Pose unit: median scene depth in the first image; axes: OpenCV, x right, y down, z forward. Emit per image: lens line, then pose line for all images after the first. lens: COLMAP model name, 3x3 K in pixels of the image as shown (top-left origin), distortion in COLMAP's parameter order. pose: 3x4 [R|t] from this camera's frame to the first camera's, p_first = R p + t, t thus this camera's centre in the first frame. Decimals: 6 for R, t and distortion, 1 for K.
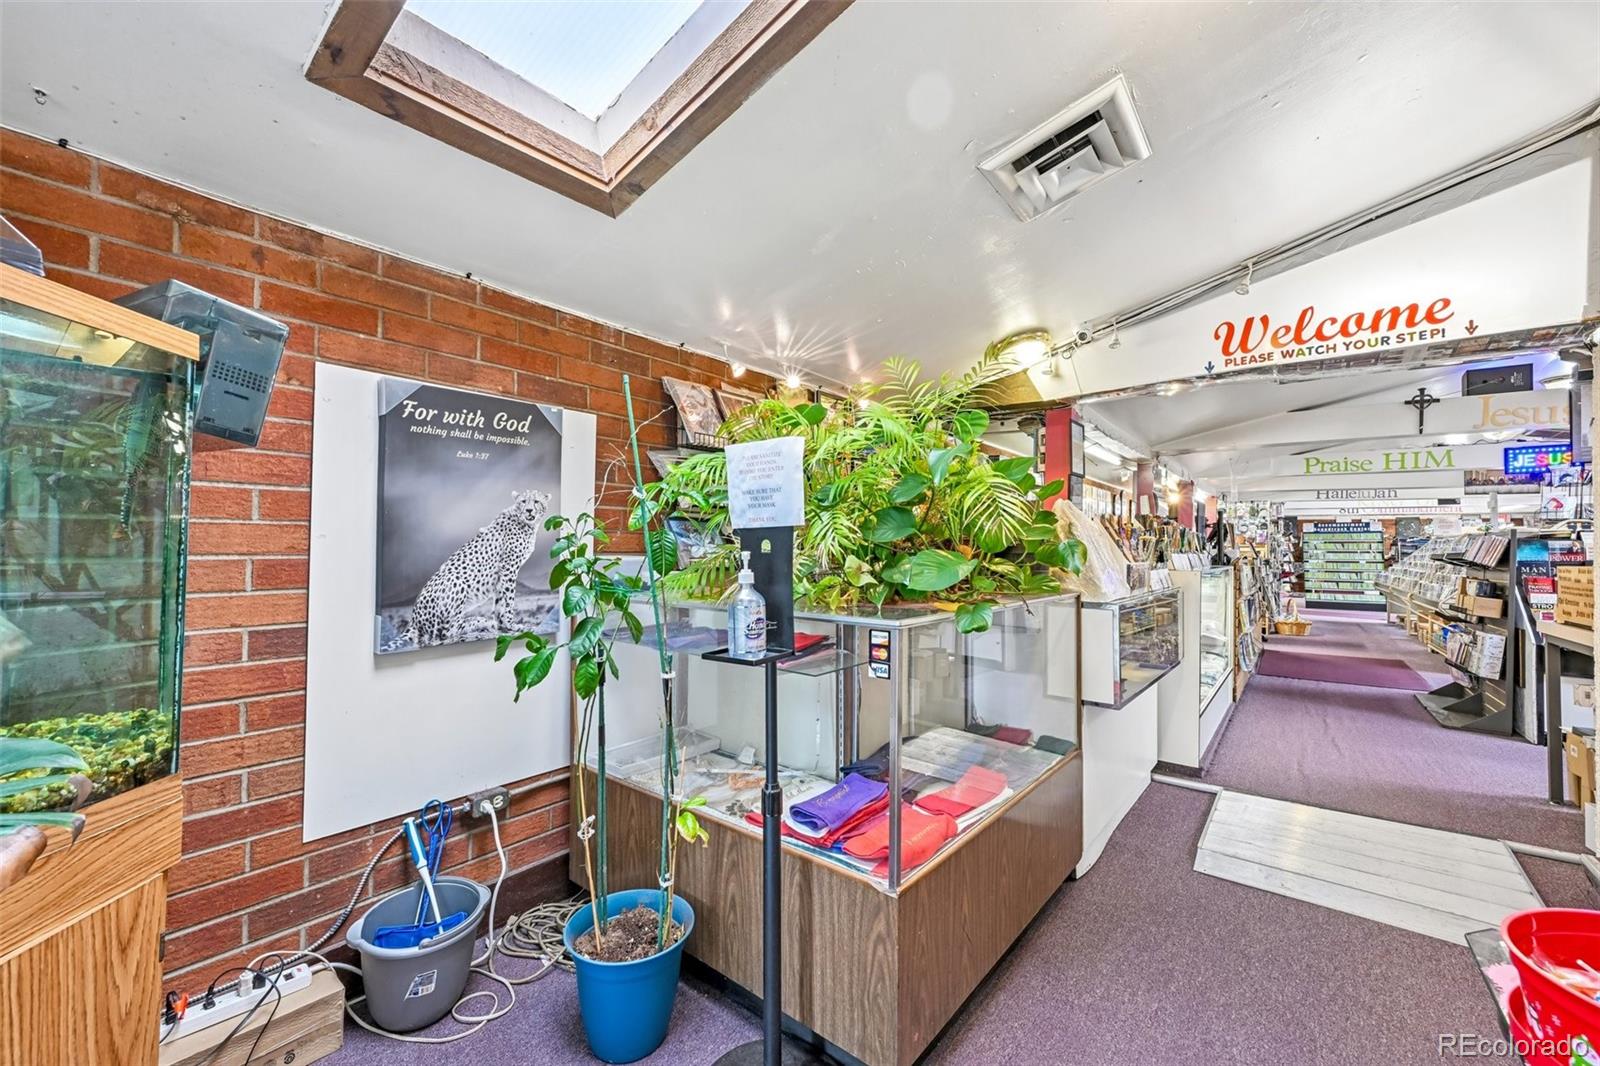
lens RADIAL K [[638.1, 0, 819.5], [0, 638.1, 535.0], [0, 0, 1]] dist [-0.002969, 0.000486]
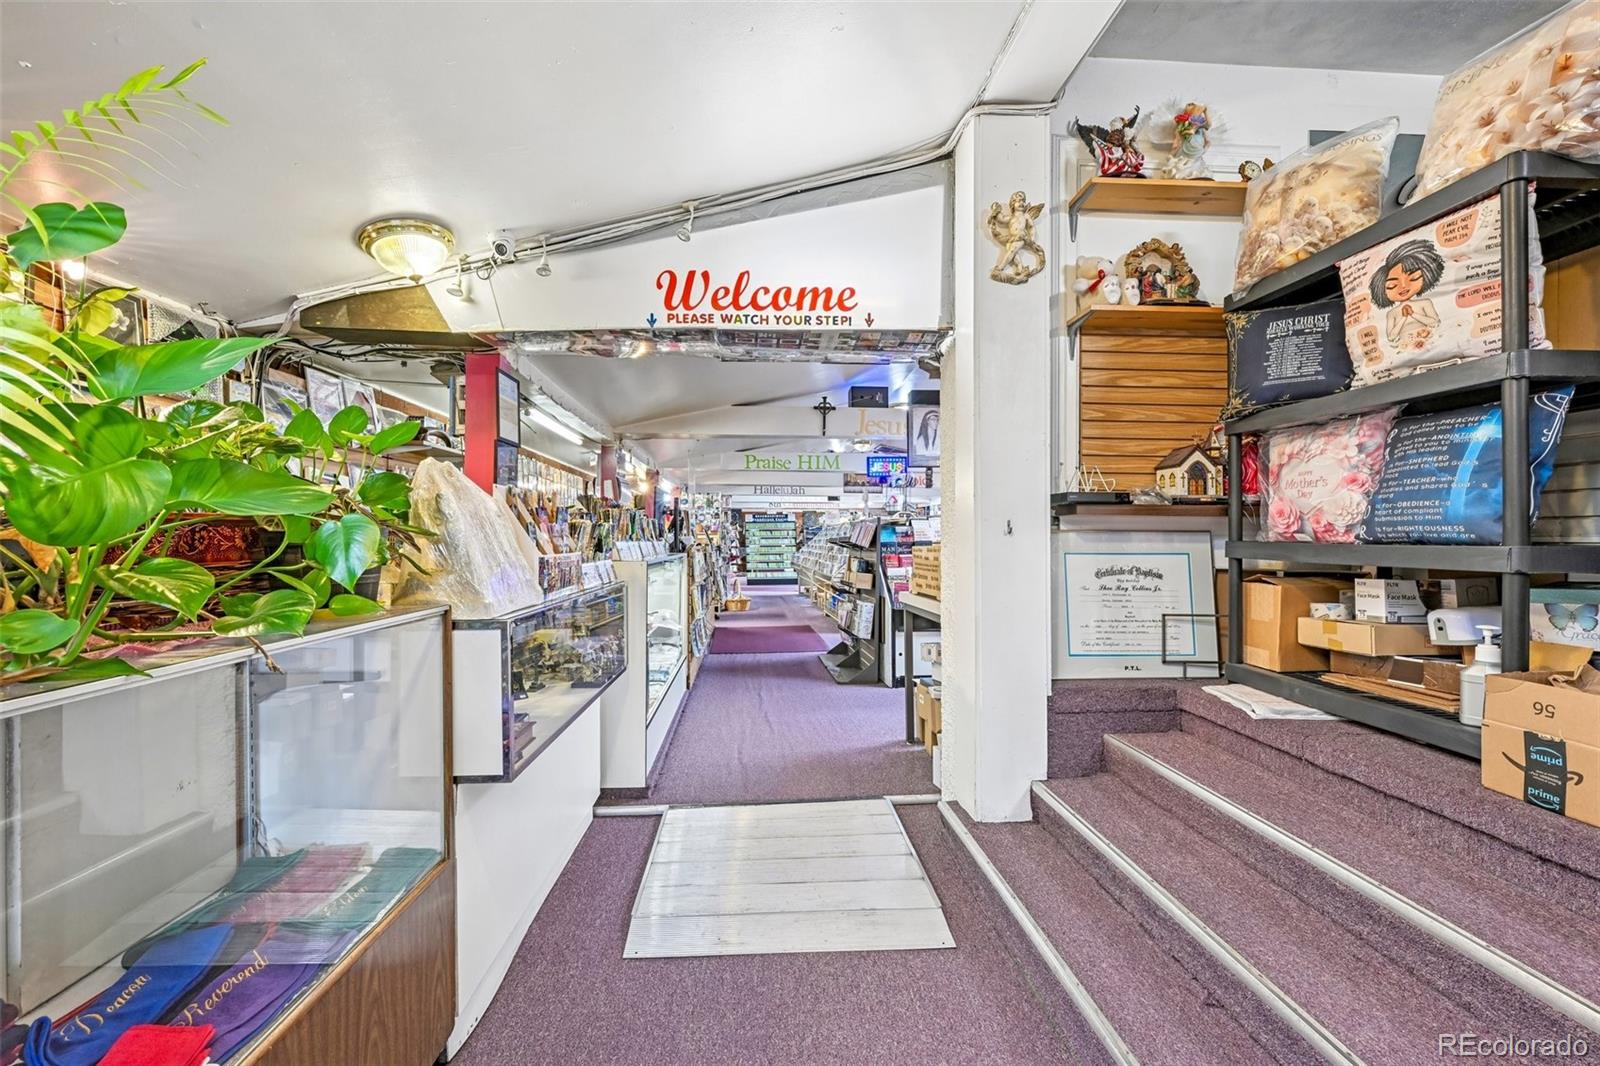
lens RADIAL K [[638.1, 0, 795.7], [0, 638.1, 534.3], [0, 0, 1]] dist [-0.002969, 0.000486]
pose [[0.747295, -0.009528, 0.664424, 0.169130], [-0.000113, 0.999895, 0.014467, 0.007781], [-0.664492, -0.010886, 0.747216, 0.211926]]
